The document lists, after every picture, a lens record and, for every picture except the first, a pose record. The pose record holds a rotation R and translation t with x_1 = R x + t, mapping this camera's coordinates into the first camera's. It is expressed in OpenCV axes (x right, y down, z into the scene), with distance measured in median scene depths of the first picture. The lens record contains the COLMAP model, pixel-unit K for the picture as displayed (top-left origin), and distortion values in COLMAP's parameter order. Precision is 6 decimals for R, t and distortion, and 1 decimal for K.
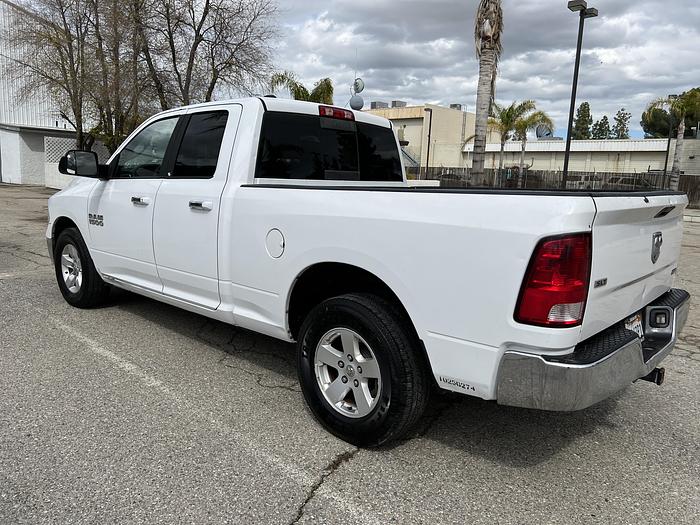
lens RADIAL K [[525.1, 0, 352.3], [0, 525.1, 262.5], [0, 0, 1]] dist [0.053930, -0.059817]
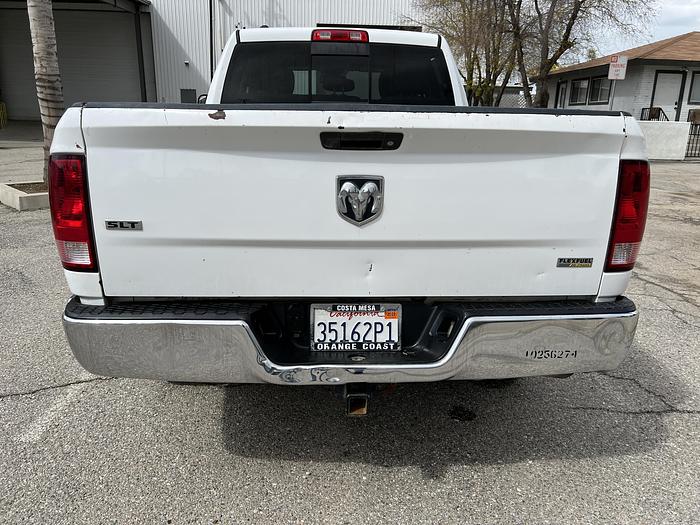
lens RADIAL K [[525.1, 0, 349.3], [0, 525.1, 264.8], [0, 0, 1]] dist [0.053930, -0.059817]
pose [[0.704662, 0.169423, -0.689020, 0.669587], [-0.108221, 0.985376, 0.131615, -0.022113], [0.701242, -0.018178, 0.712692, 0.373777]]
